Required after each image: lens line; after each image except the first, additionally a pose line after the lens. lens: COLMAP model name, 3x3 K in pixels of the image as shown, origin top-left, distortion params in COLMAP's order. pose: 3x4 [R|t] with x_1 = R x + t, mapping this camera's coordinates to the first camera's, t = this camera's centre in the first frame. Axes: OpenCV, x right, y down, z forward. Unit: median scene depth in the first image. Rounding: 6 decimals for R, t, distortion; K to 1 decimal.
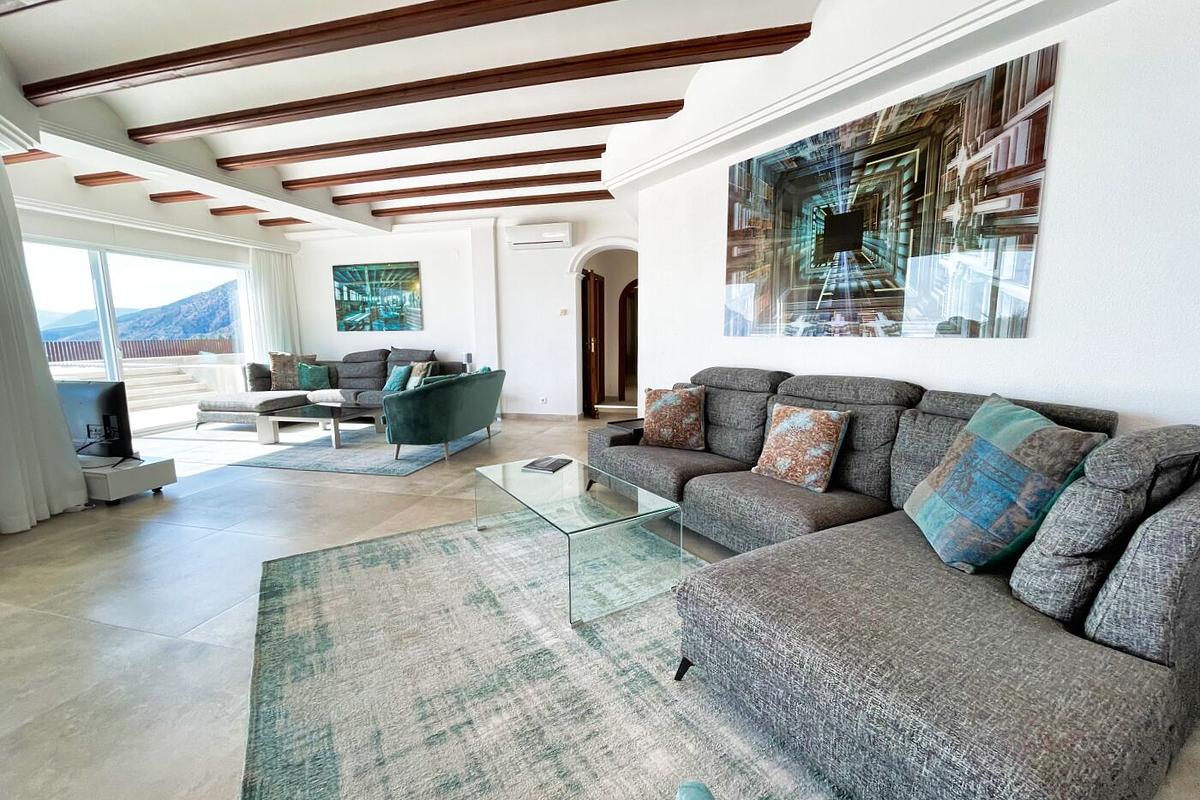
lens RADIAL K [[489.0, 0, 594.3], [0, 489.0, 406.1], [0, 0, 1]] dist [-0.012225, -0.000103]
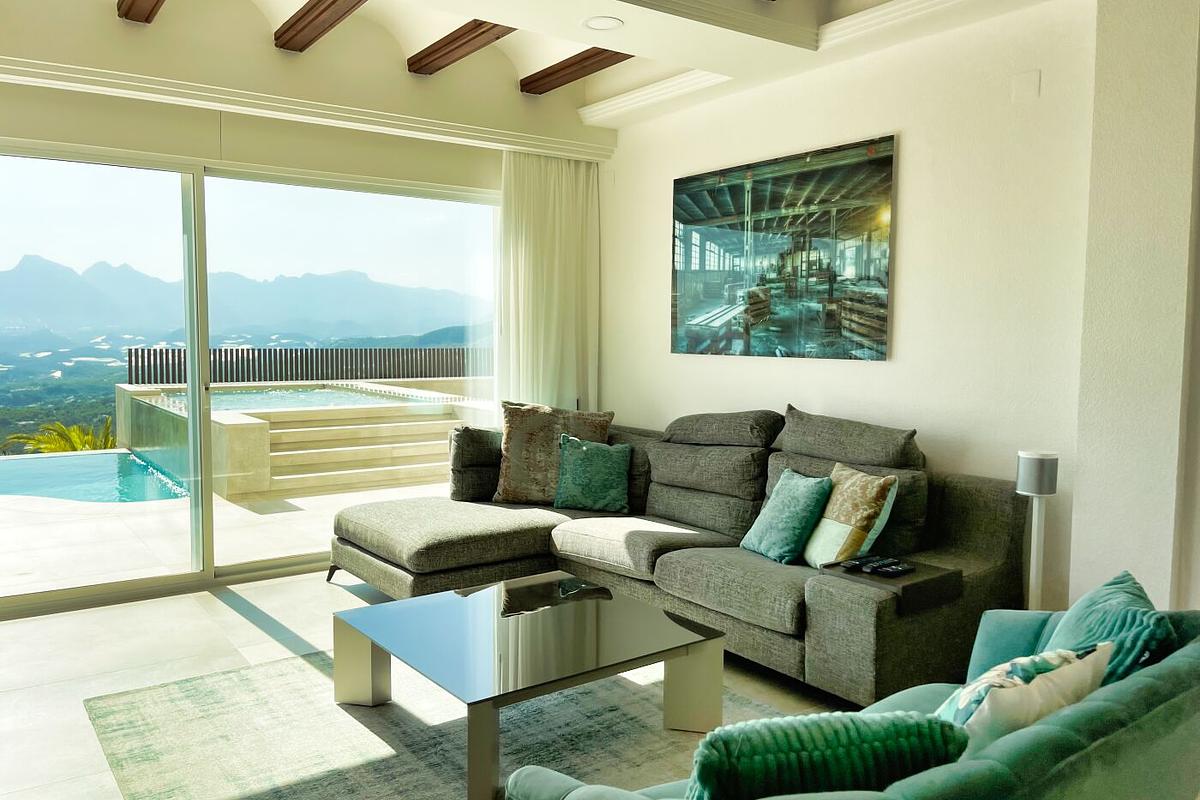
lens RADIAL K [[902.0, 0, 596.7], [0, 902.0, 400.2], [0, 0, 1]] dist [0.013012, -0.001392]
pose [[0.754402, 0.064697, -0.653216, -0.120221], [-0.114739, 0.992807, -0.034181, -0.091126], [0.646306, 0.100736, 0.756400, 0.462233]]
